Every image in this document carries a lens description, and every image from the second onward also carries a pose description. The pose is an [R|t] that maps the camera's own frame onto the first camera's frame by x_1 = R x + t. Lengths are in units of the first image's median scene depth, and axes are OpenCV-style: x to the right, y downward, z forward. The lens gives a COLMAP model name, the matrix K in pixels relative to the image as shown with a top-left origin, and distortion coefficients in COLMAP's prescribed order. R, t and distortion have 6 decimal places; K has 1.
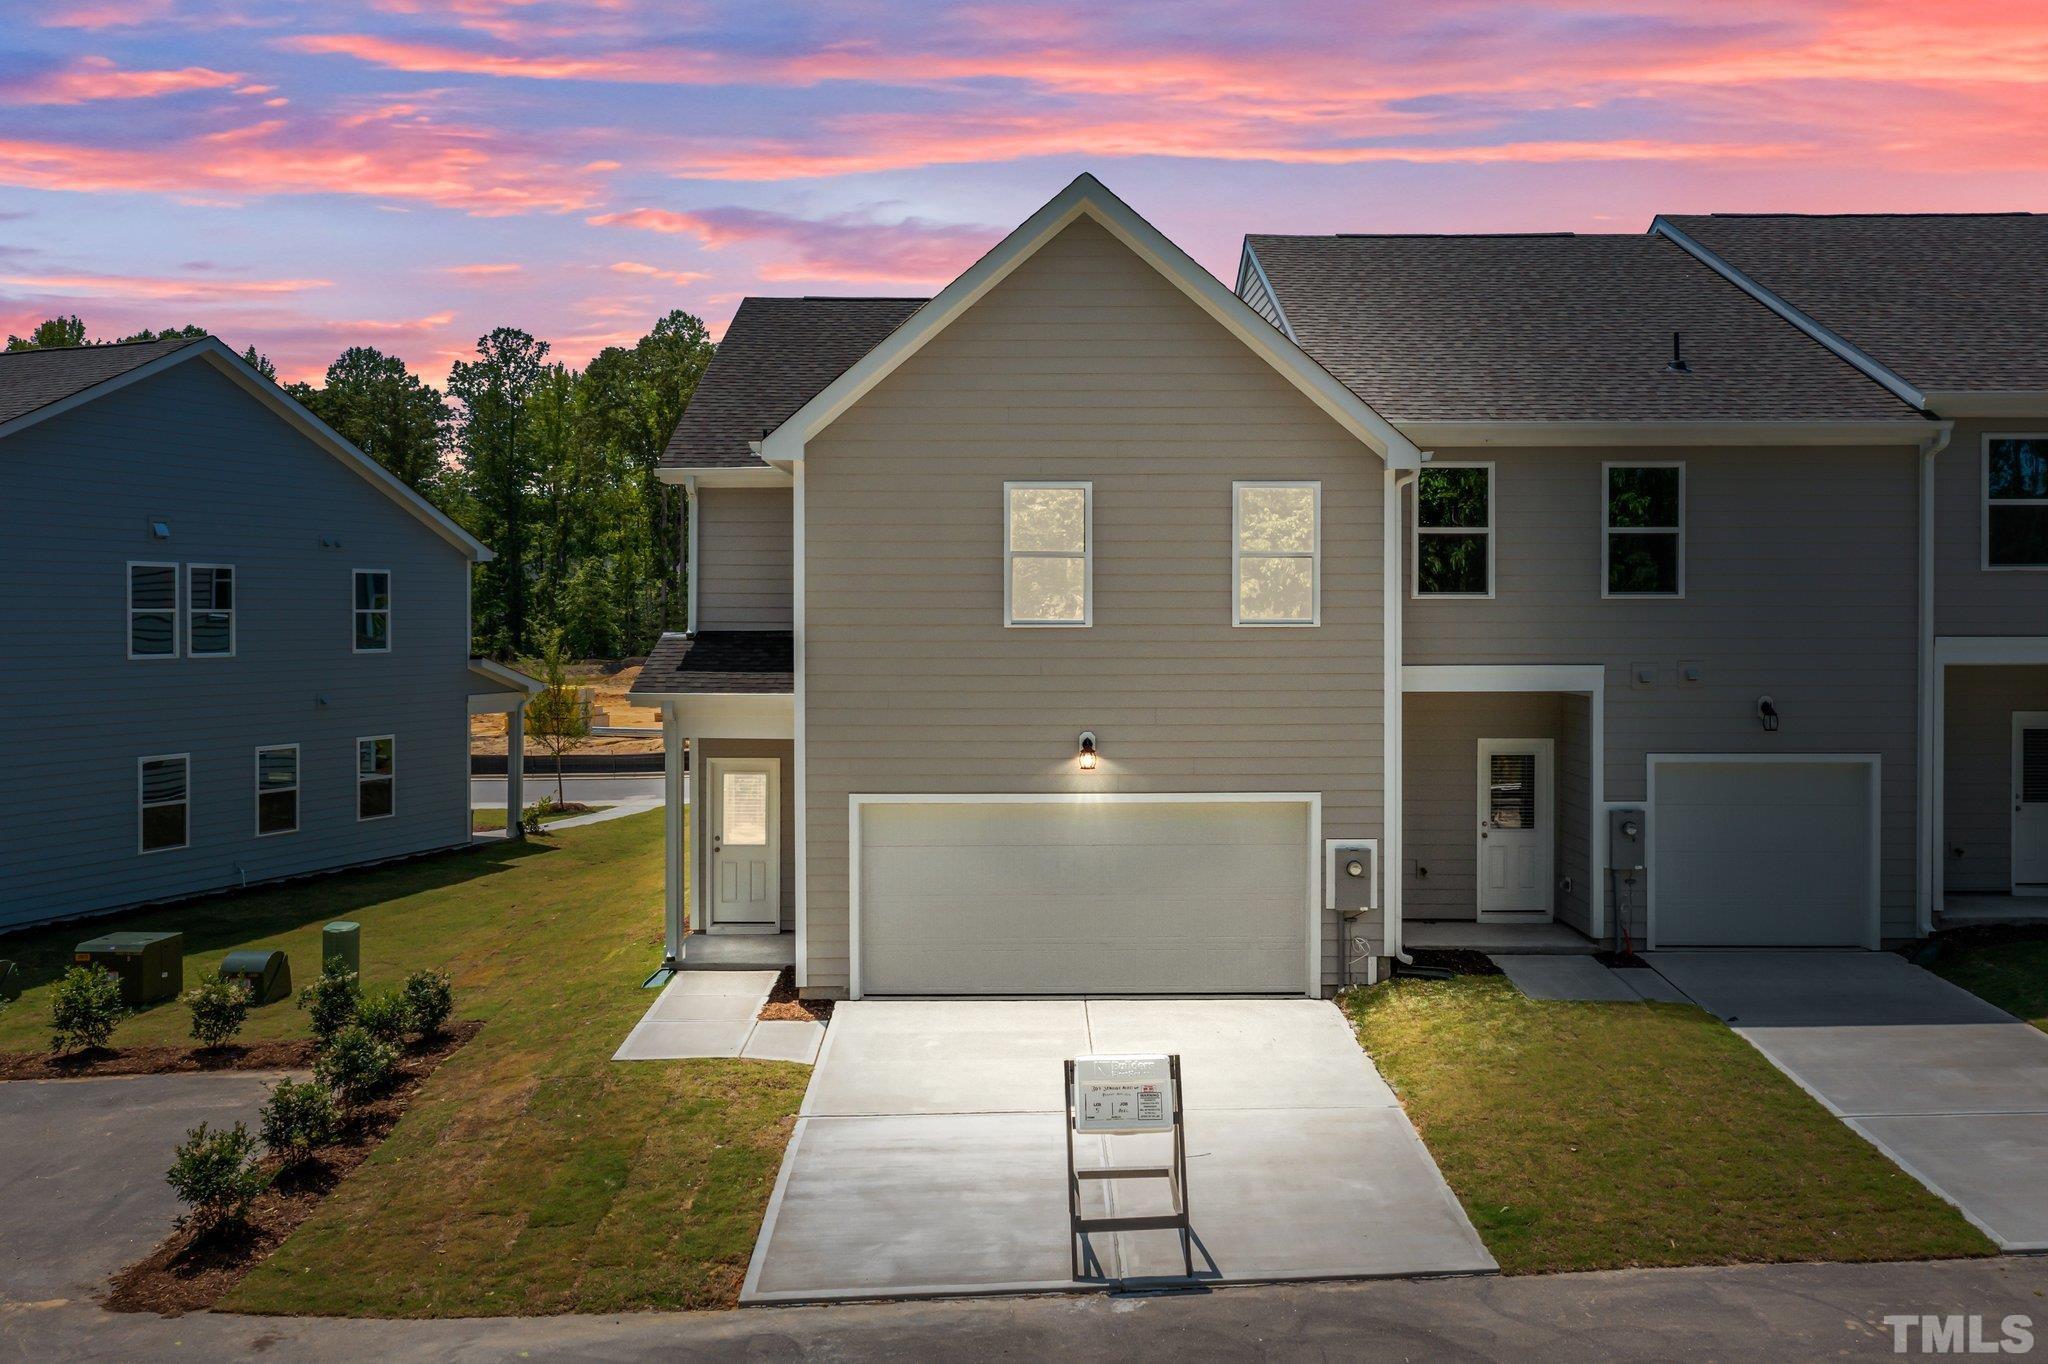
lens RADIAL K [[1629.4, 0, 1028.7], [0, 1629.4, 614.1], [0, 0, 1]] dist [-0.010372, 0.004622]
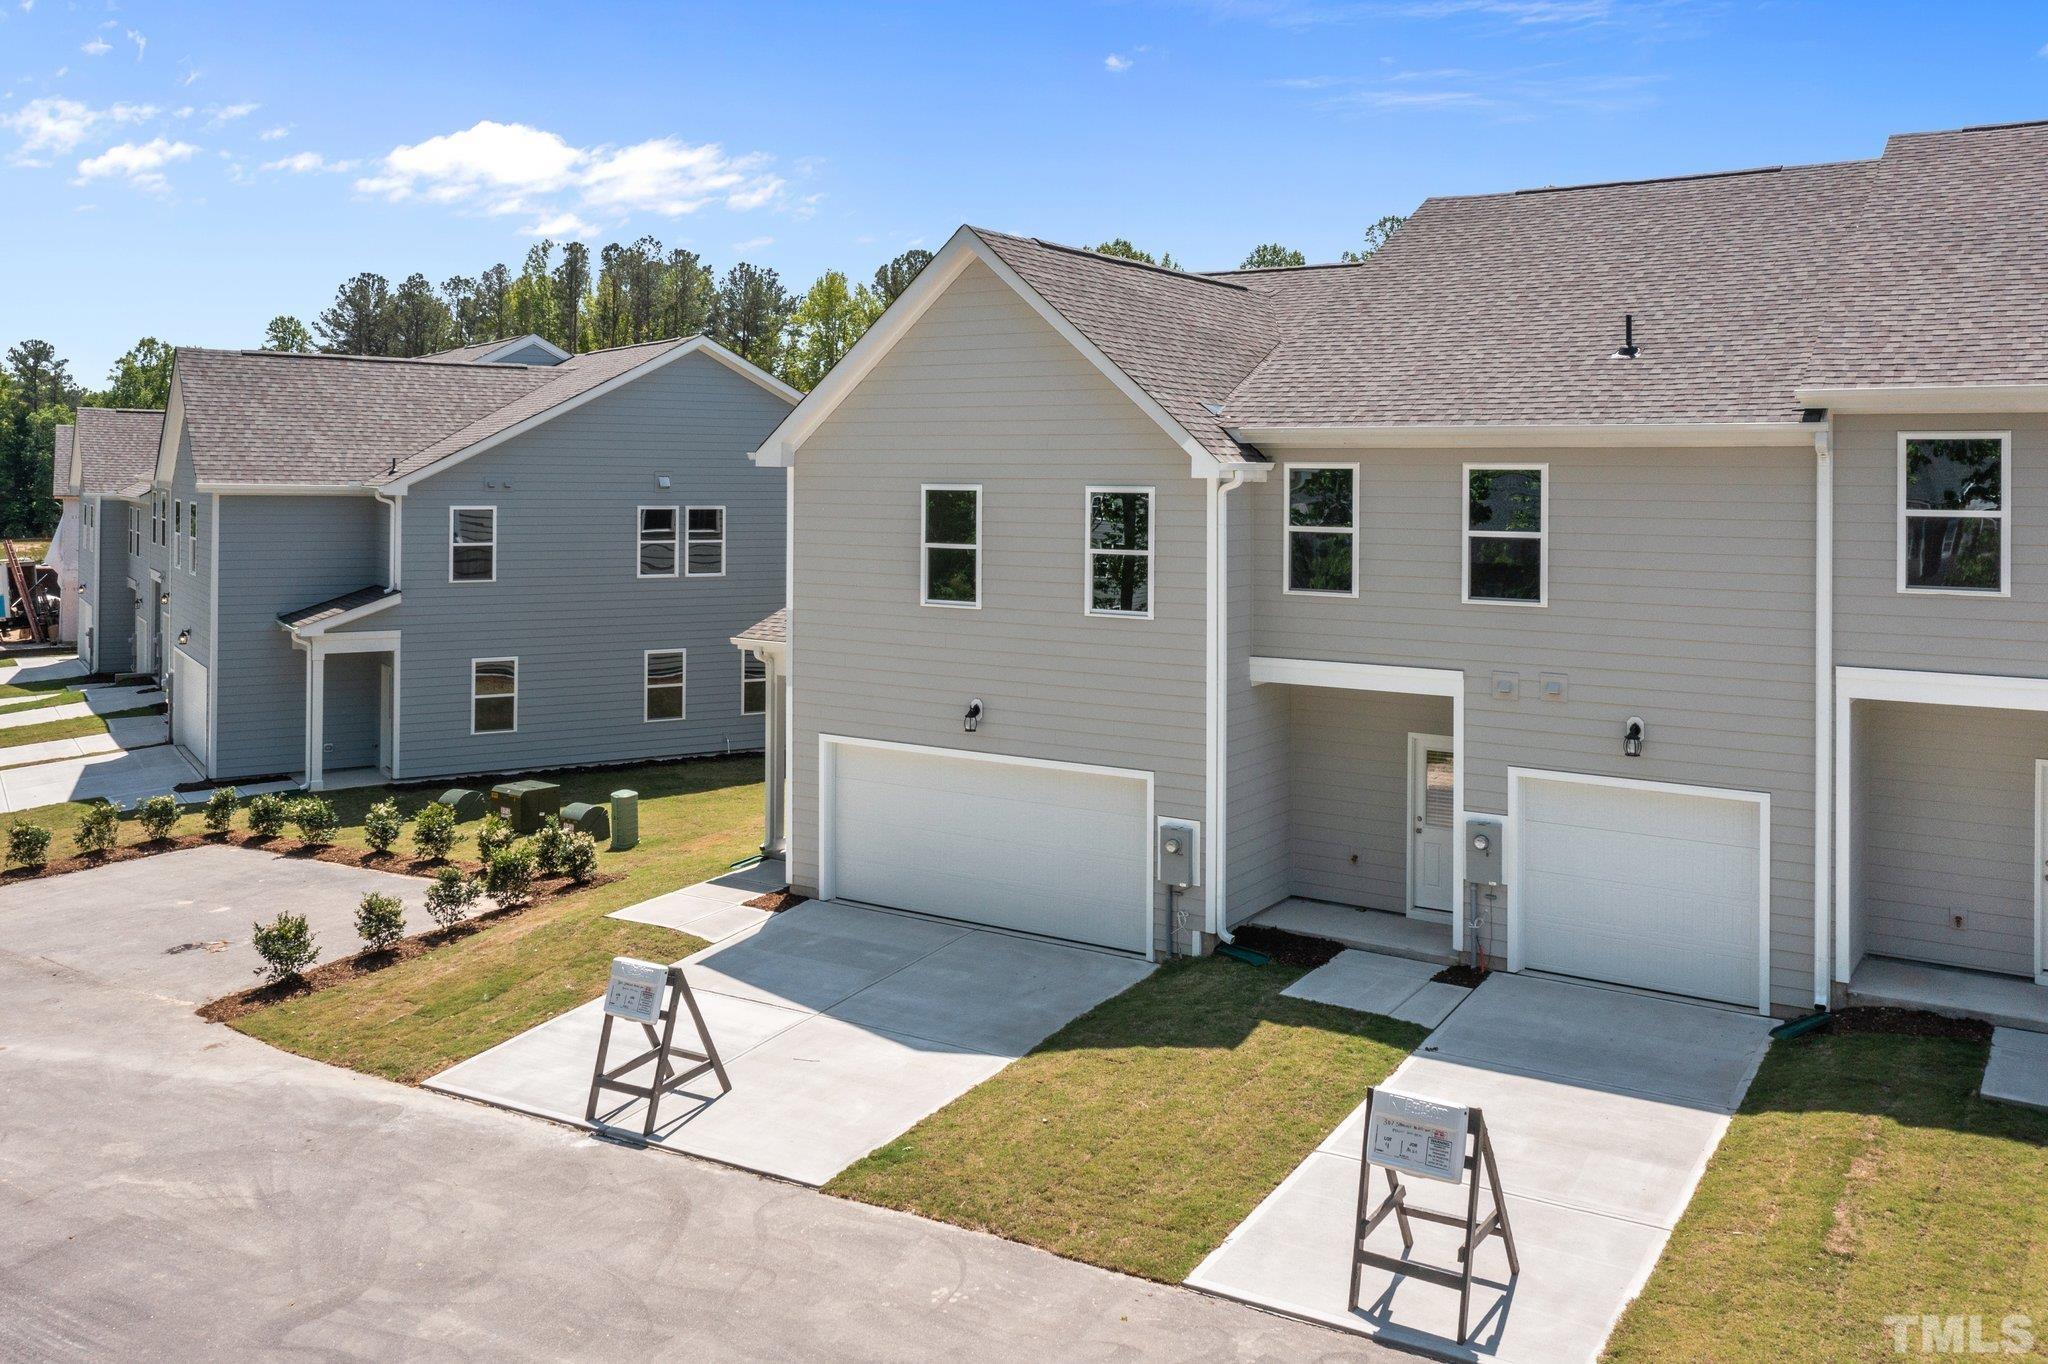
lens RADIAL K [[1674.4, 0, 1048.0], [0, 1674.4, 473.8], [0, 0, 1]] dist [0.002163, -0.008271]
pose [[0.837672, 0.006960, -0.546129, 0.693454], [-0.010213, 0.999944, -0.002920, -0.081756], [0.546078, 0.008024, 0.837696, 0.020041]]
